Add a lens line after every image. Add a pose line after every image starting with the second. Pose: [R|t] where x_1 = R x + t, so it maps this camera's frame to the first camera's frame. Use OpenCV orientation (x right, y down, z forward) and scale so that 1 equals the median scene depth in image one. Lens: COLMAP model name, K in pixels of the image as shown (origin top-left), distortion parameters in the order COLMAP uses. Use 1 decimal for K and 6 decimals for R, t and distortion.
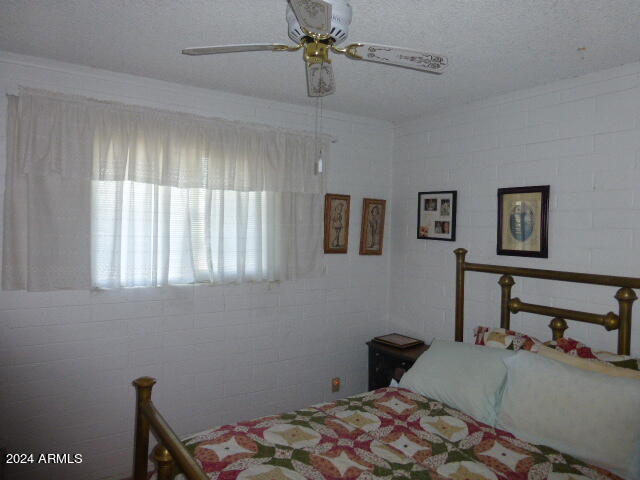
lens RADIAL K [[463.4, 0, 322.5], [0, 463.4, 242.4], [0, 0, 1]] dist [-0.066927, 0.083373]
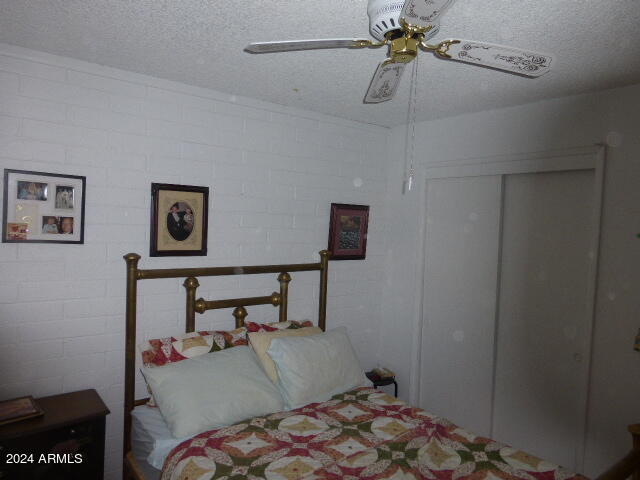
lens RADIAL K [[463.4, 0, 322.5], [0, 463.4, 242.4], [0, 0, 1]] dist [-0.066927, 0.083373]
pose [[-0.085916, -0.071993, 0.993698, -0.596123], [-0.009236, 0.997400, 0.071463, -0.075528], [-0.996260, -0.003038, -0.086358, 0.825041]]
